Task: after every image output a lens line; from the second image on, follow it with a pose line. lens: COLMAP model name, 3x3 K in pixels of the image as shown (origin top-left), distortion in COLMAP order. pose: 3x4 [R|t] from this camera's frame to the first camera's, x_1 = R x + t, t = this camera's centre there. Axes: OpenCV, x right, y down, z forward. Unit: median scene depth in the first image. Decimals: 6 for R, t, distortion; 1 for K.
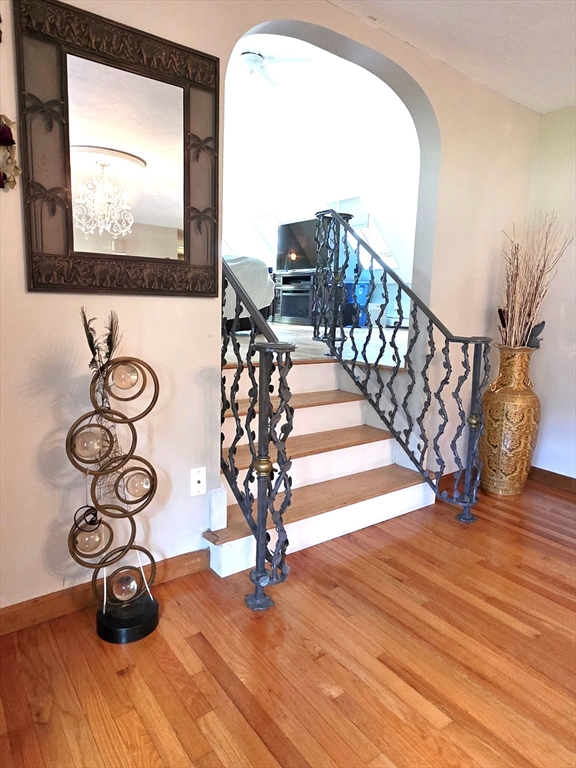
lens RADIAL K [[477.1, 0, 292.4], [0, 477.1, 370.4], [0, 0, 1]] dist [0.007195, 0.002295]
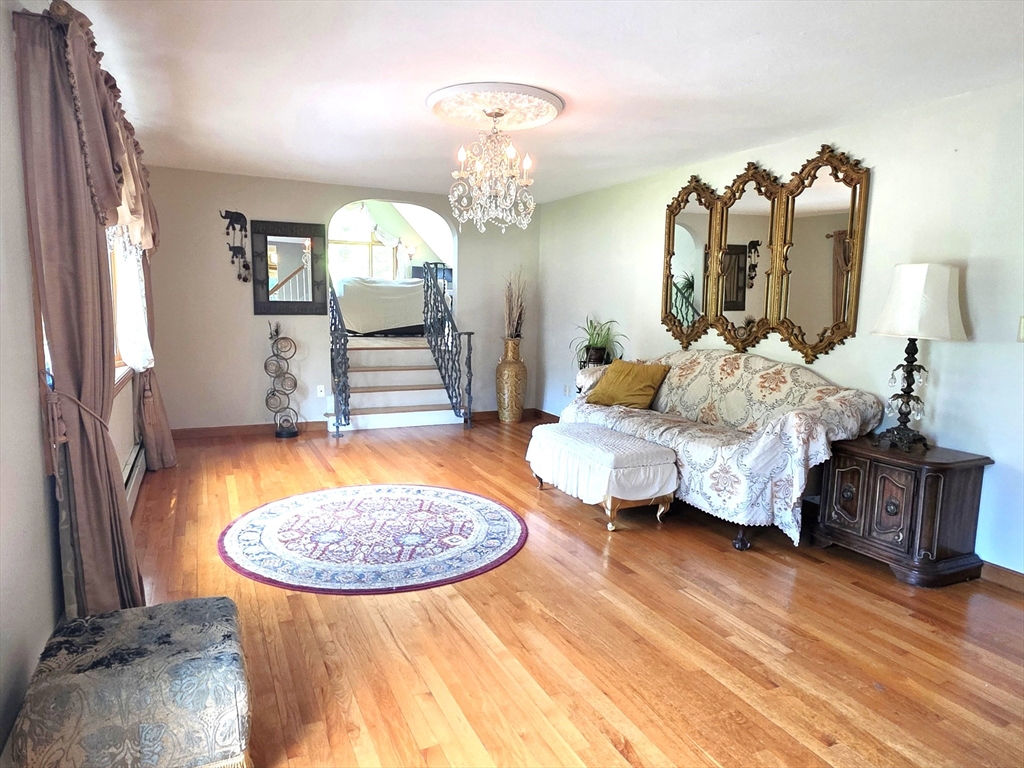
lens RADIAL K [[636.1, 0, 504.5], [0, 636.1, 383.3], [0, 0, 1]] dist [0.007195, 0.002295]
pose [[0.976989, 0.009552, -0.213075, 1.665698], [-0.013320, 0.999779, -0.016253, 0.279177], [0.212872, 0.018718, 0.976901, -2.324131]]
